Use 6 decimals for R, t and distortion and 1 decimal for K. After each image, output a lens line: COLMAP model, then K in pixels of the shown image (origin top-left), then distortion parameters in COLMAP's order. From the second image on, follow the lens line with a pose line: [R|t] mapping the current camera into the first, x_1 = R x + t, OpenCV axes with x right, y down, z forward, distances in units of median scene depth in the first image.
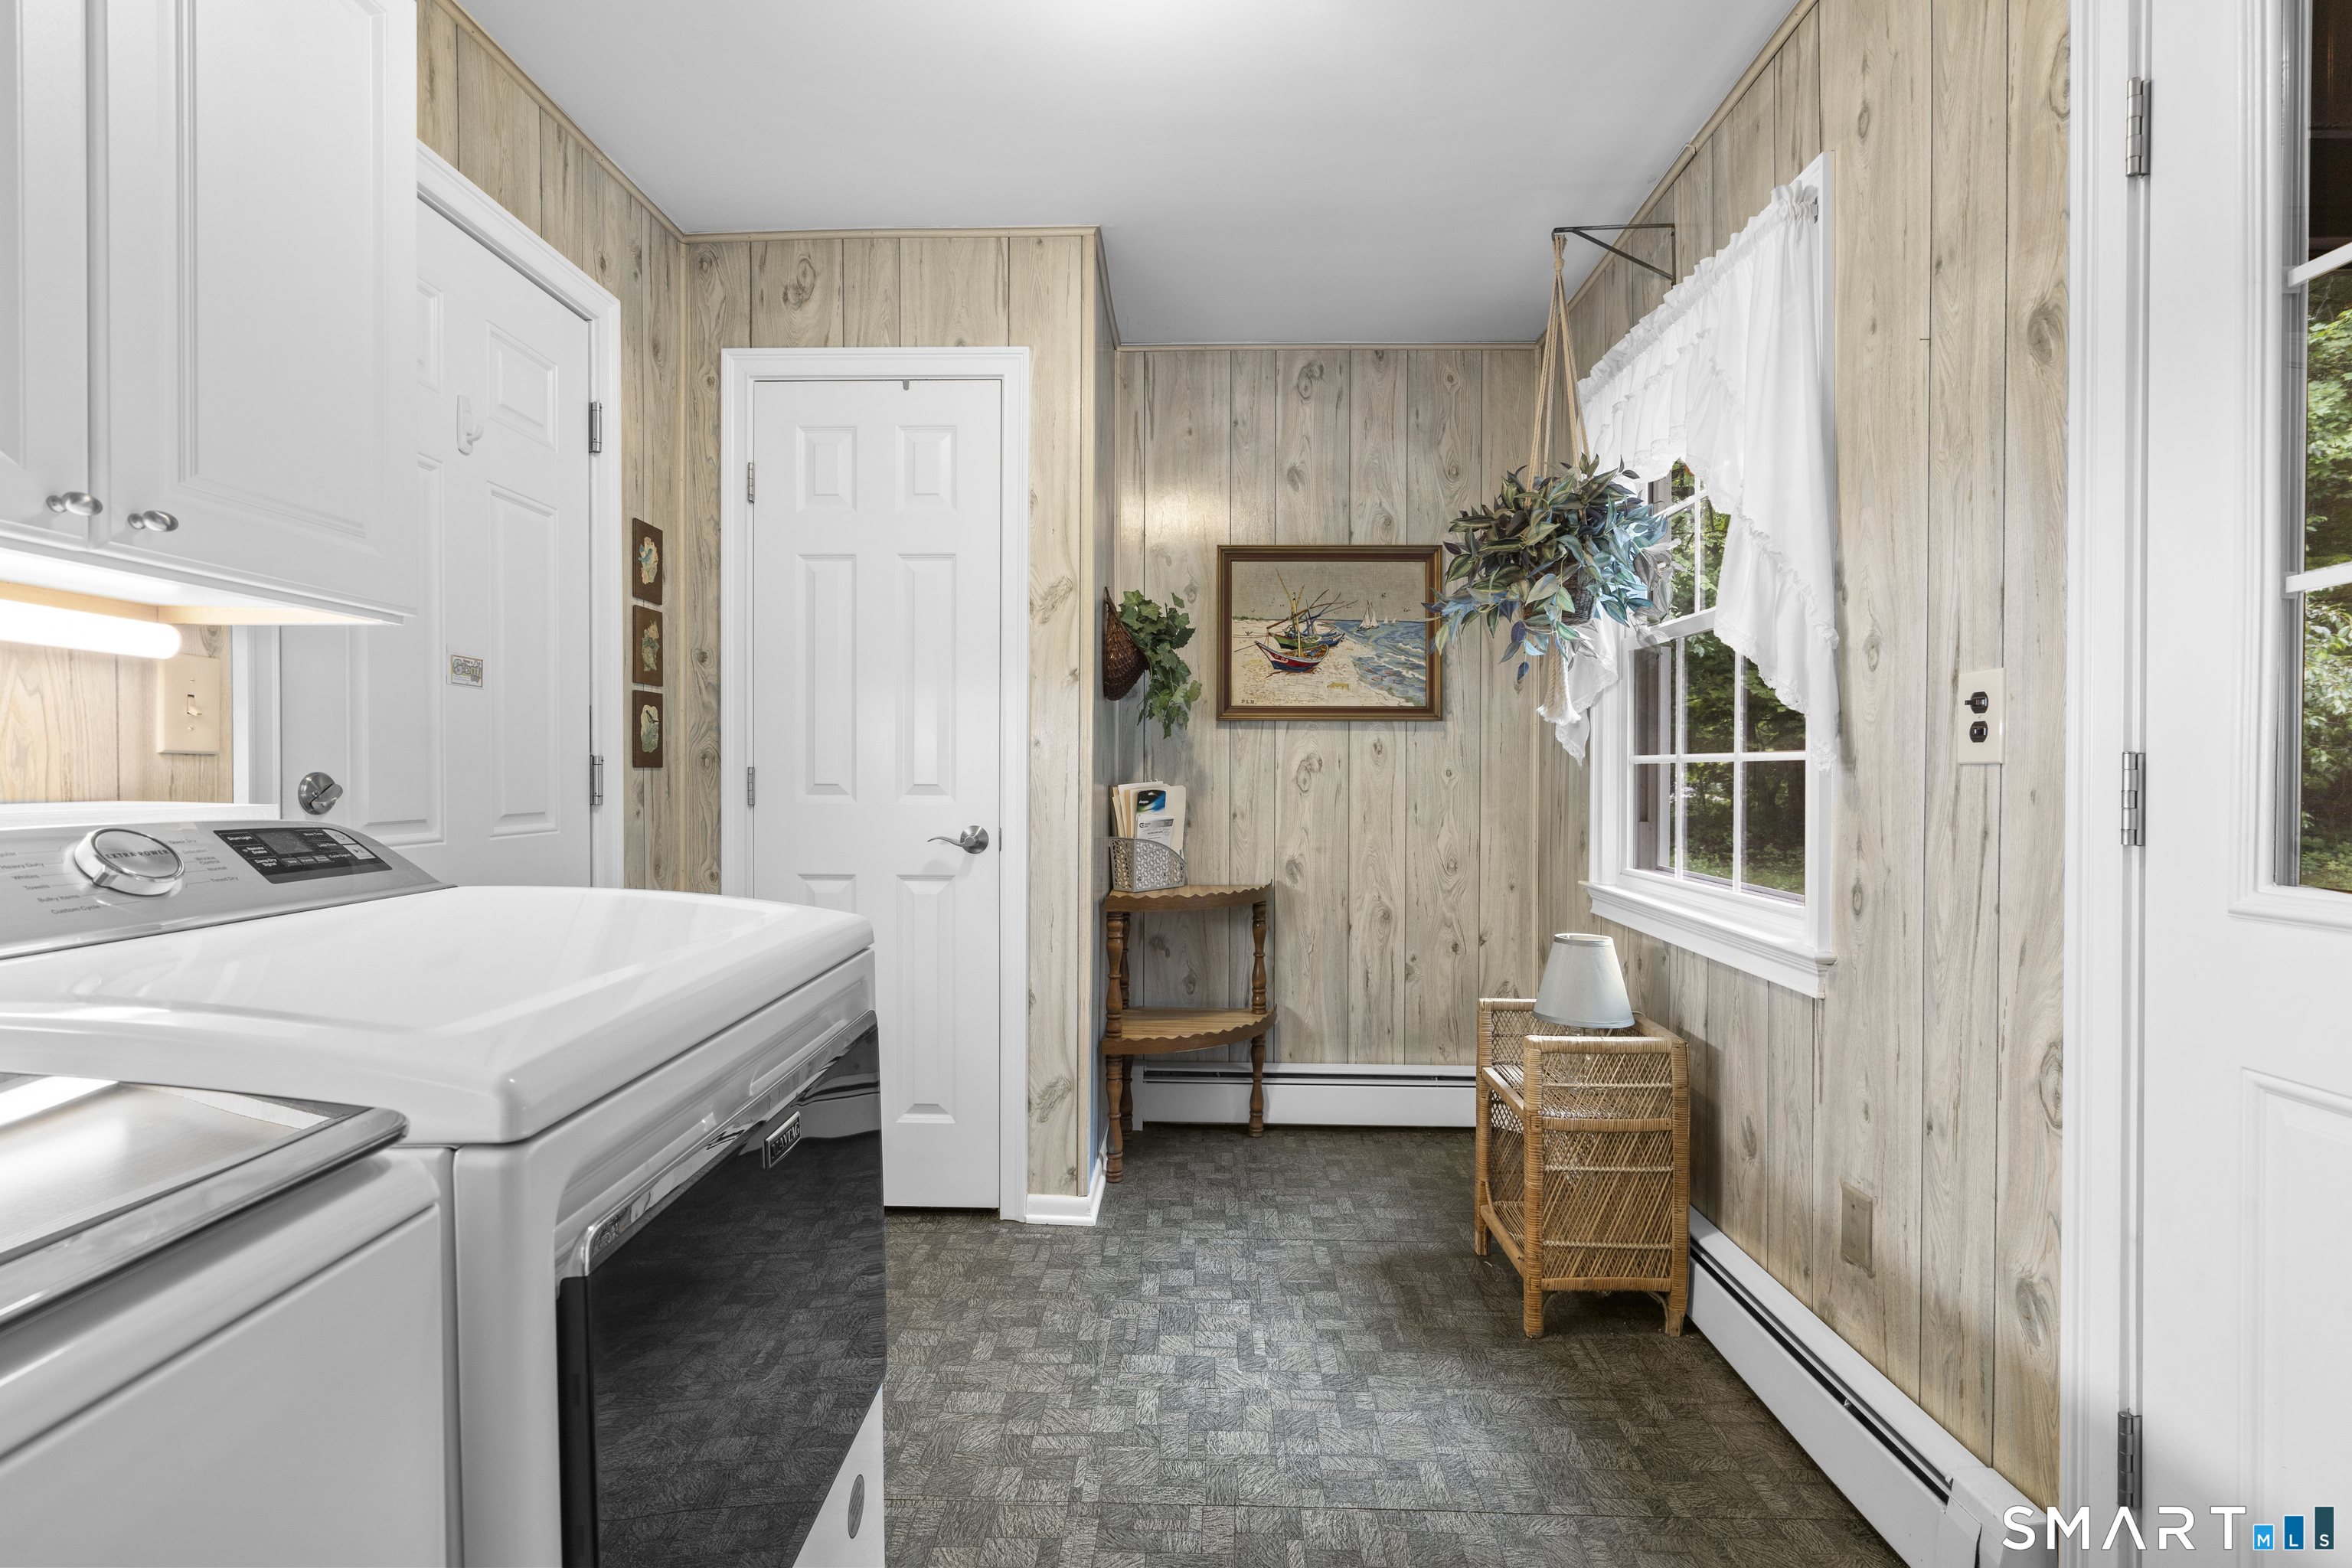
lens RADIAL K [[1057.8, 0, 1173.5], [0, 1057.8, 783.1], [0, 0, 1]] dist [-0.009415, 0.003969]
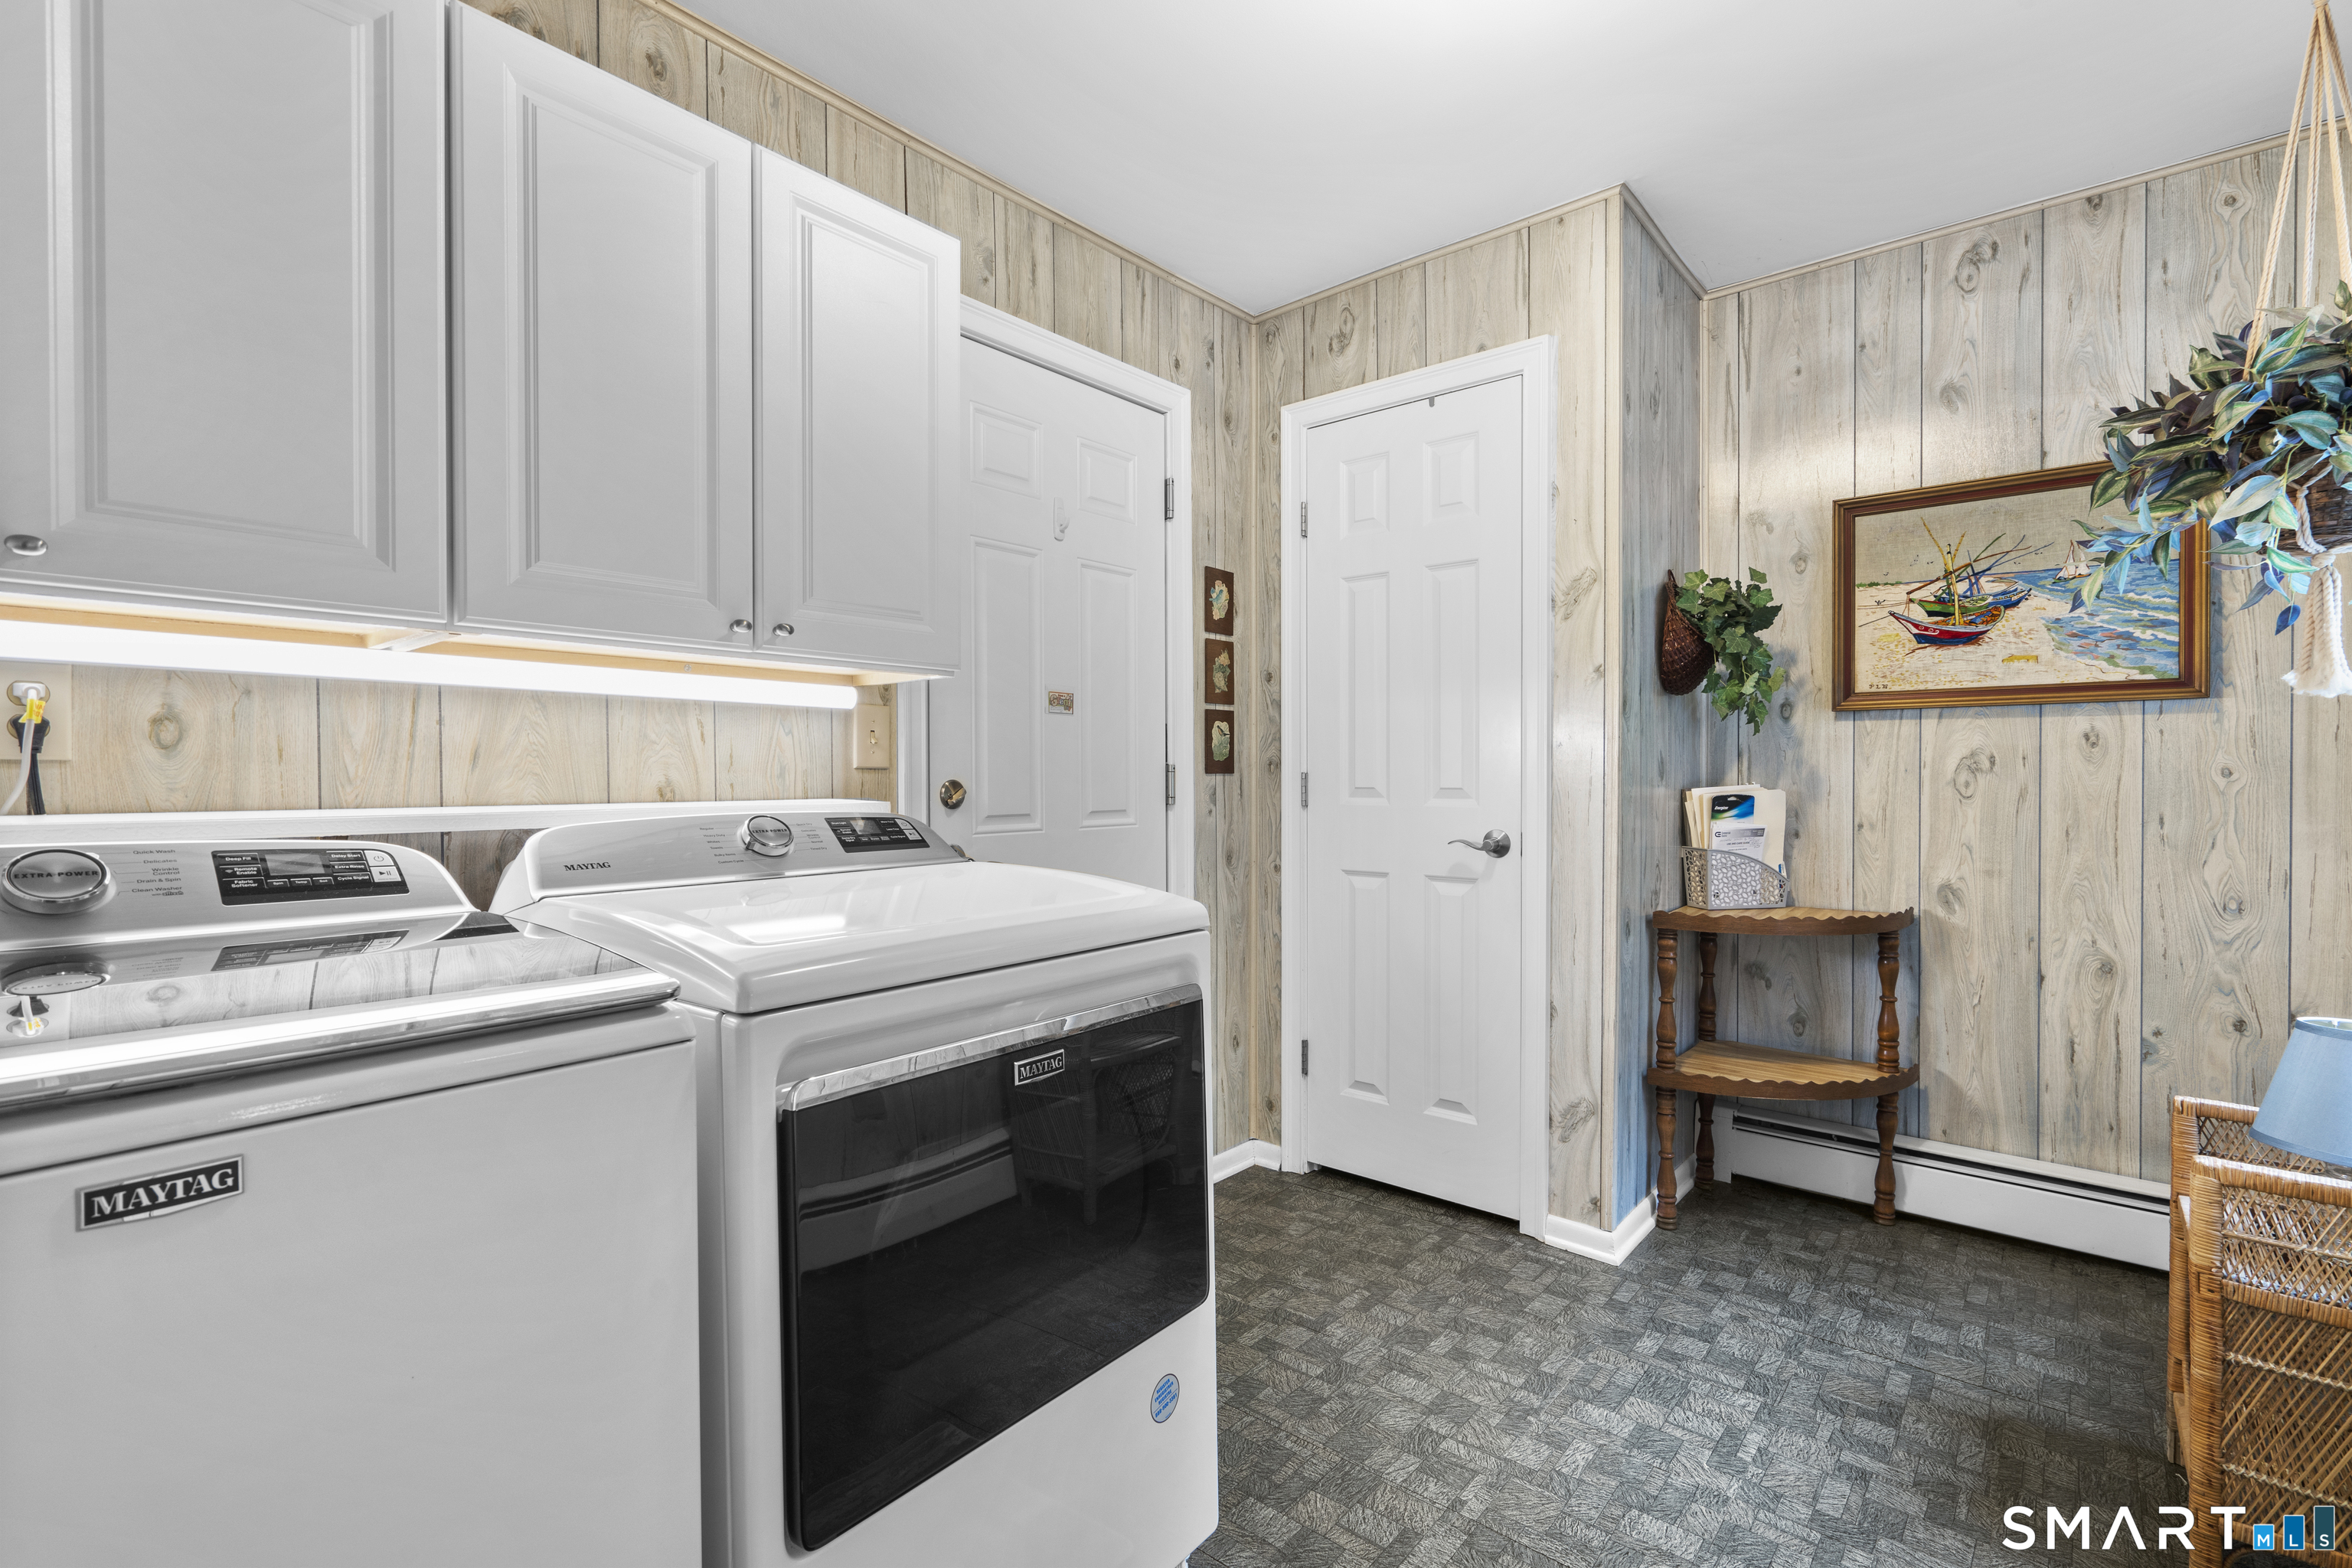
lens RADIAL K [[1057.8, 0, 1169.3], [0, 1057.8, 781.6], [0, 0, 1]] dist [-0.009415, 0.003969]
pose [[0.773620, -0.002243, -0.633646, 0.203690], [0.000525, 0.999996, -0.002898, -0.002052], [0.633649, 0.001910, 0.773618, 0.036829]]
